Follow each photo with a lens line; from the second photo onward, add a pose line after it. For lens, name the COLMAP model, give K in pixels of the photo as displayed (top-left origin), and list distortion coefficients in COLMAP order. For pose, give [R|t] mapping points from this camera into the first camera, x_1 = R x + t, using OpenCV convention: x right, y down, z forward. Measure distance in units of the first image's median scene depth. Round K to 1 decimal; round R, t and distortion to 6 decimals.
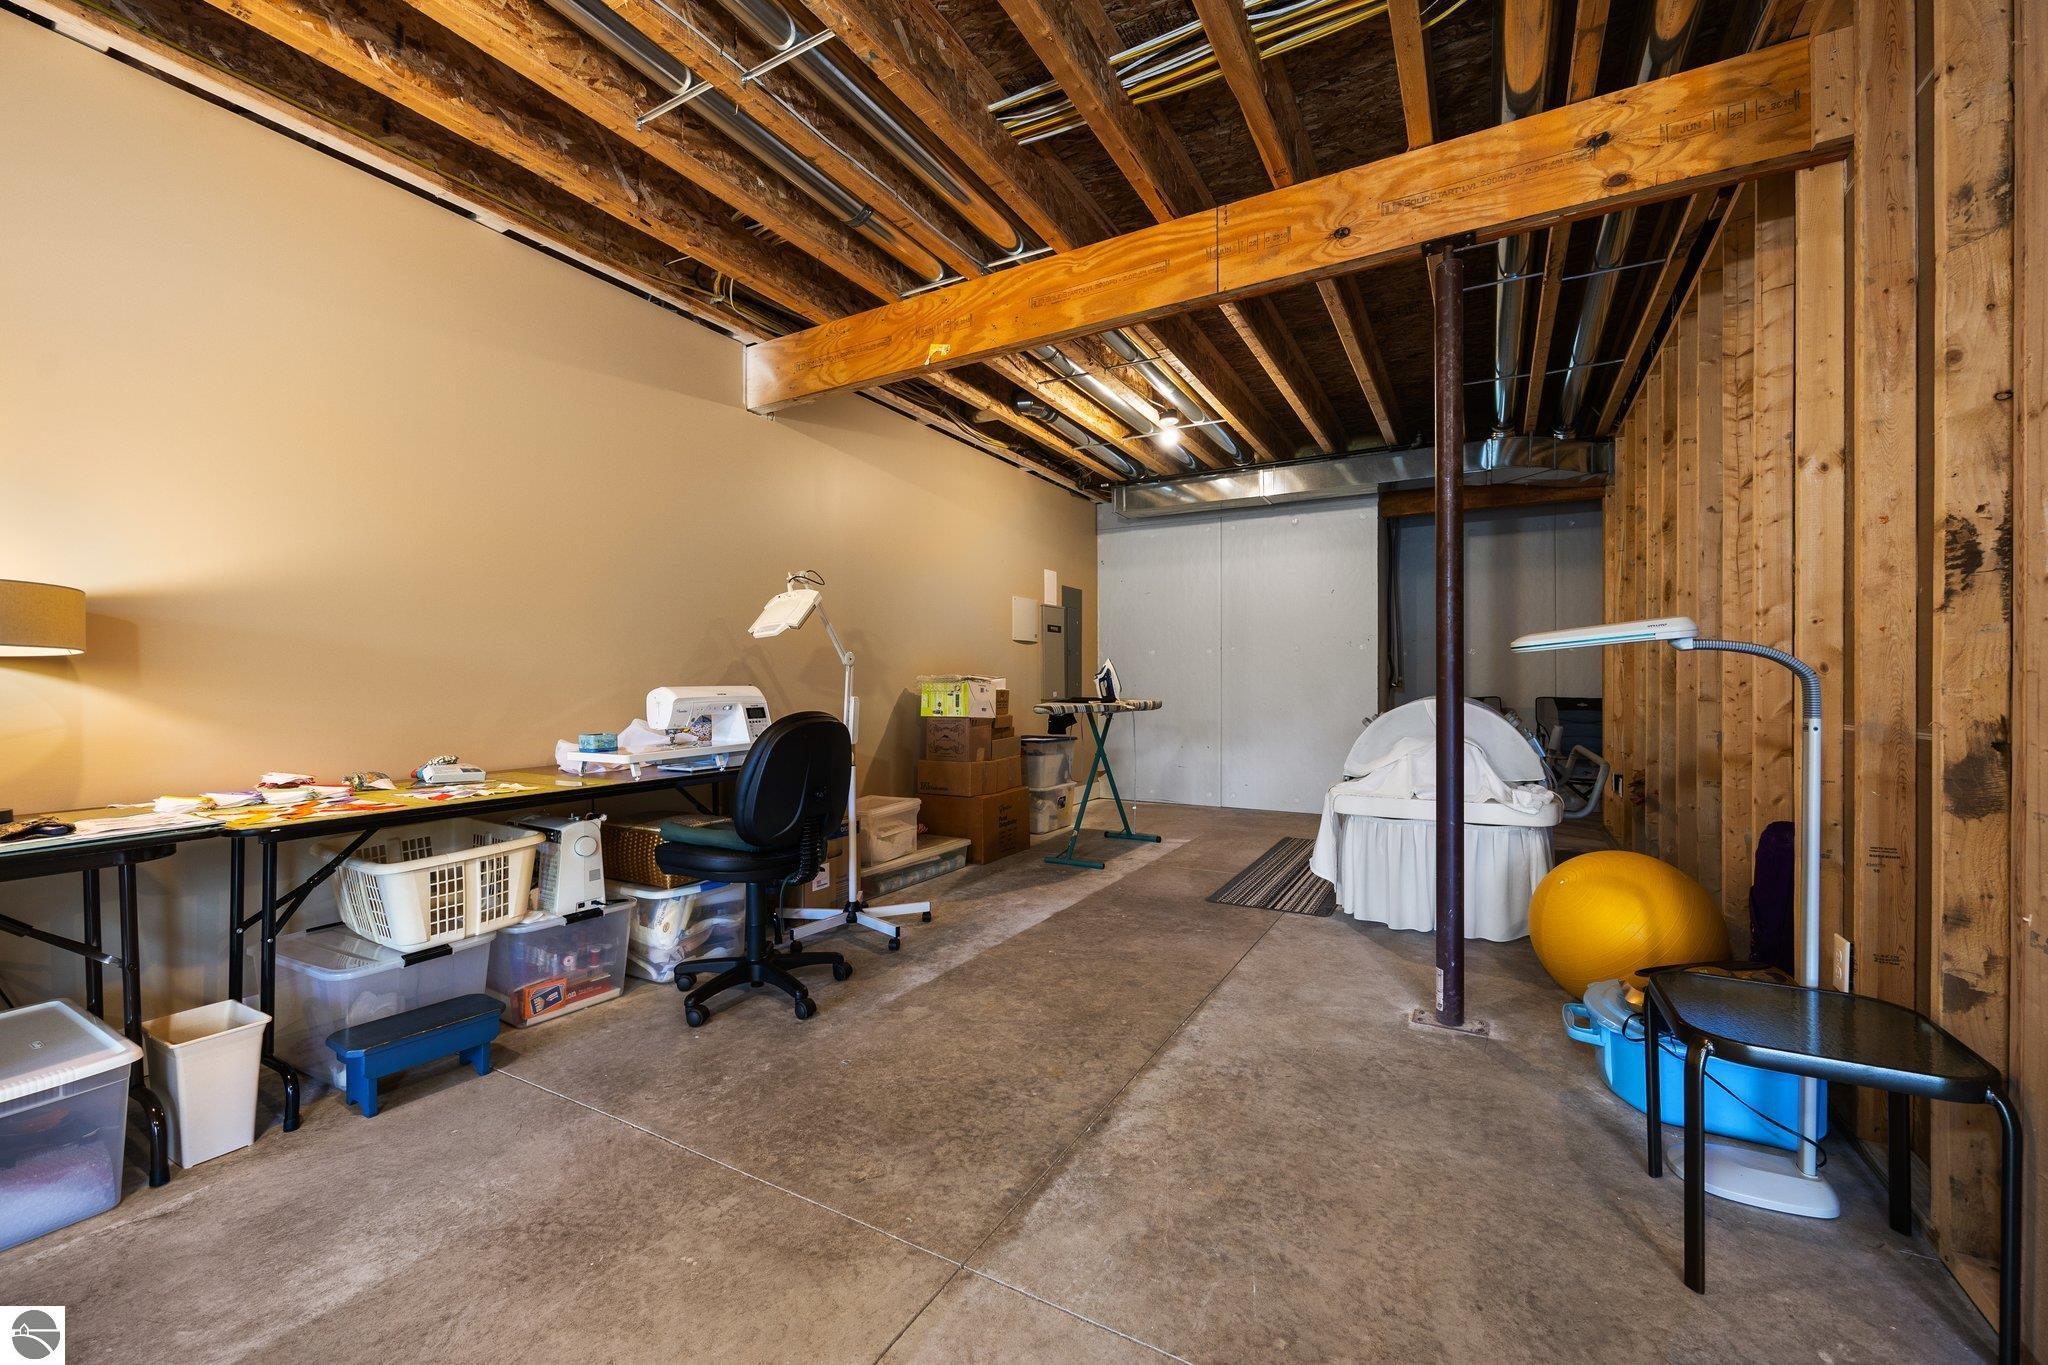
lens RADIAL K [[820.4, 0, 1018.1], [0, 820.4, 676.0], [0, 0, 1]] dist [-0.004711, -0.000244]
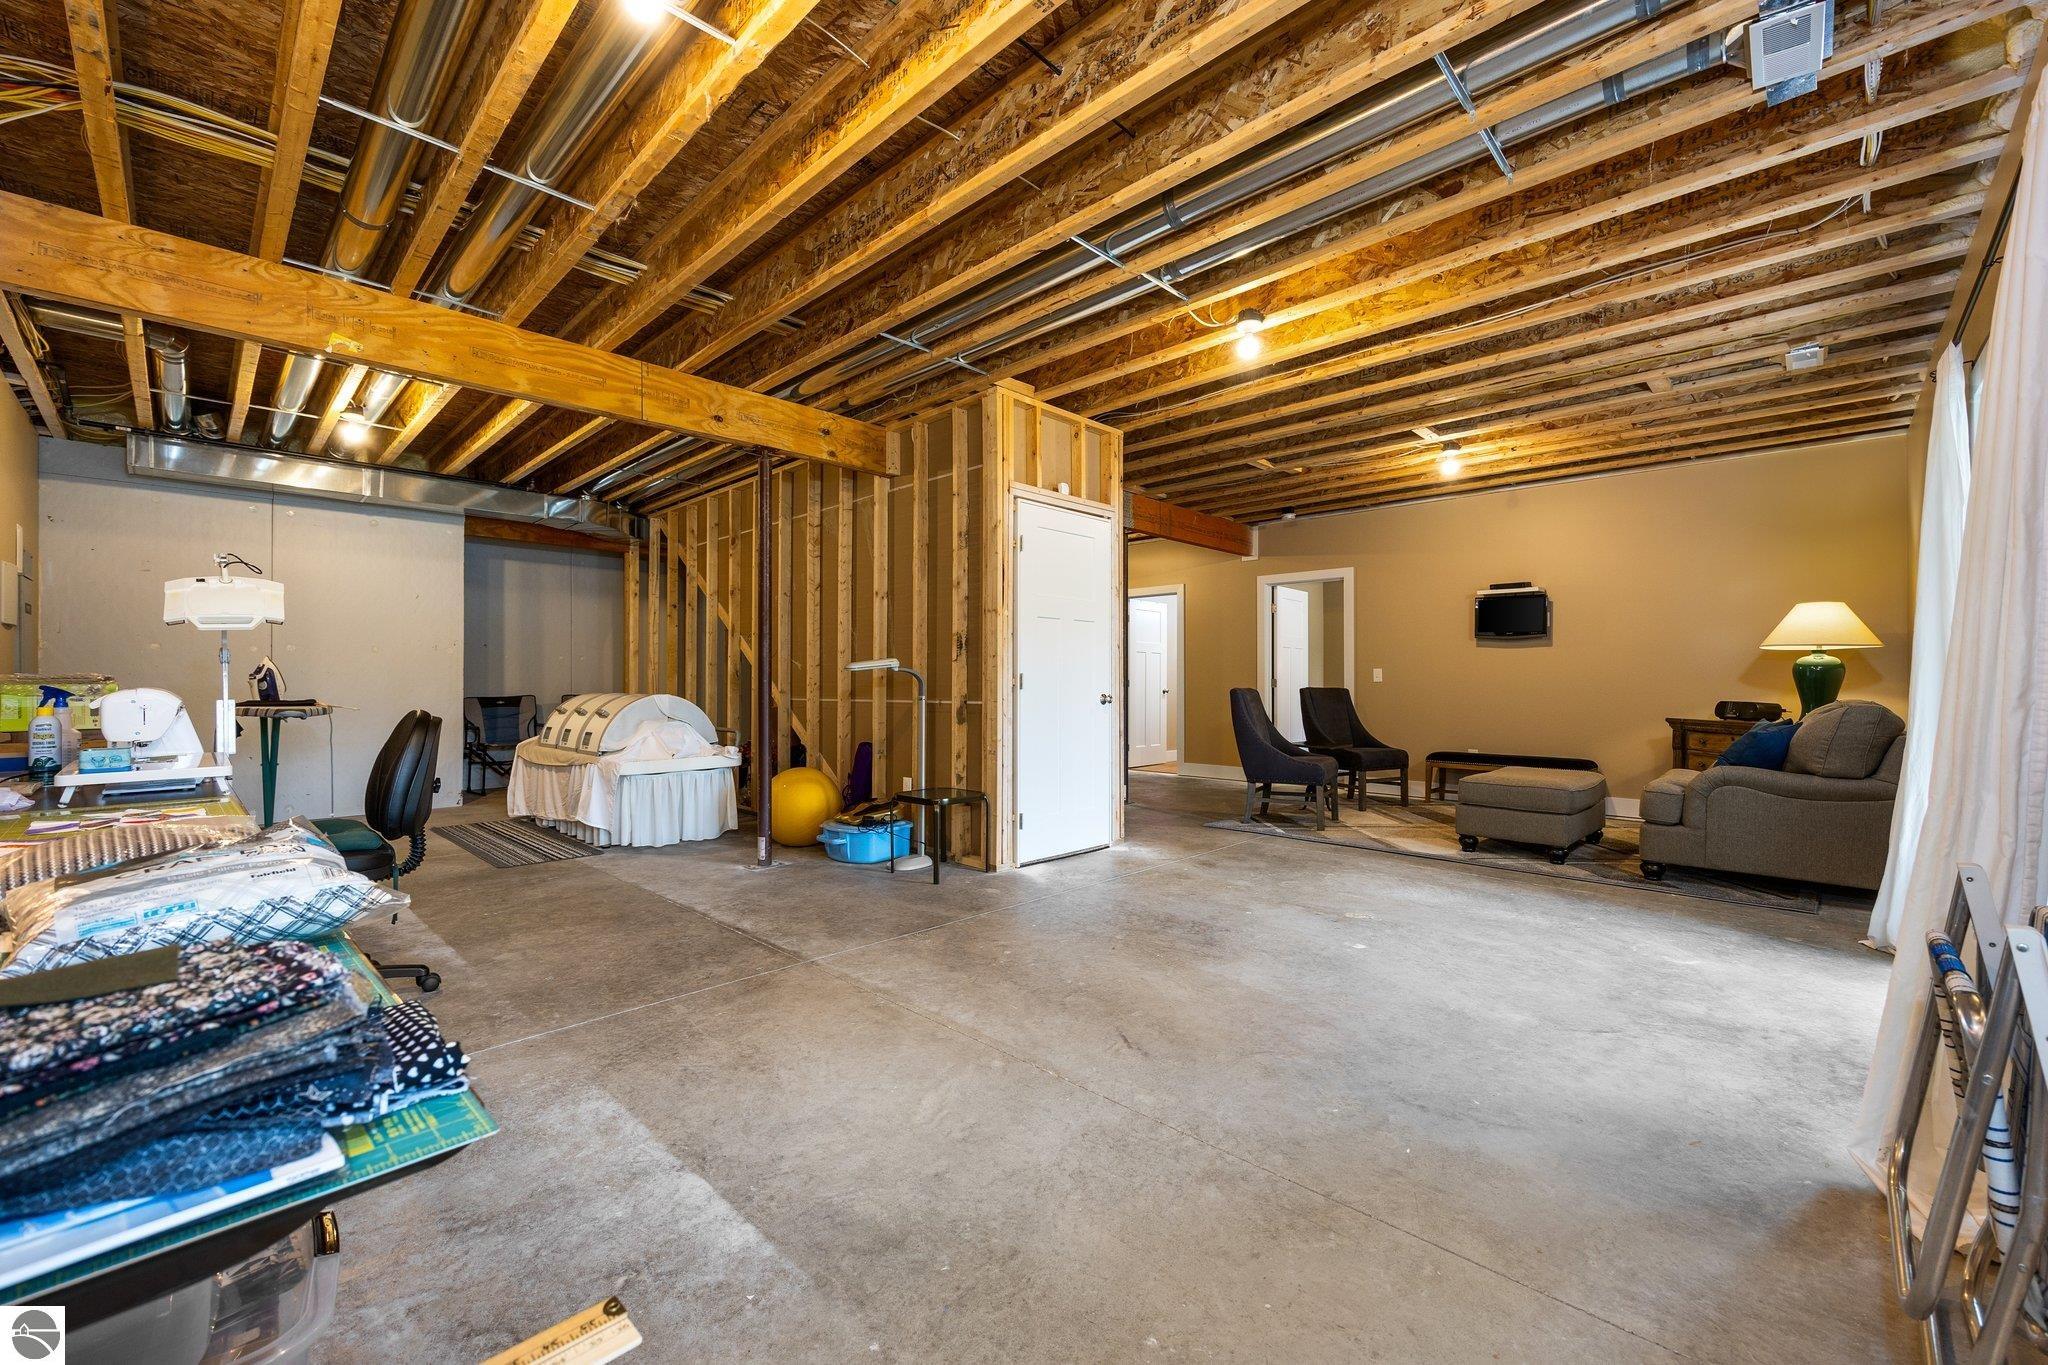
lens RADIAL K [[820.4, 0, 1033.5], [0, 820.4, 686.4], [0, 0, 1]] dist [-0.004711, -0.000244]
pose [[0.237727, -0.002600, 0.971329, -1.416890], [-0.012704, 0.999903, 0.005785, -0.009691], [-0.971249, -0.013715, 0.237671, -0.051524]]
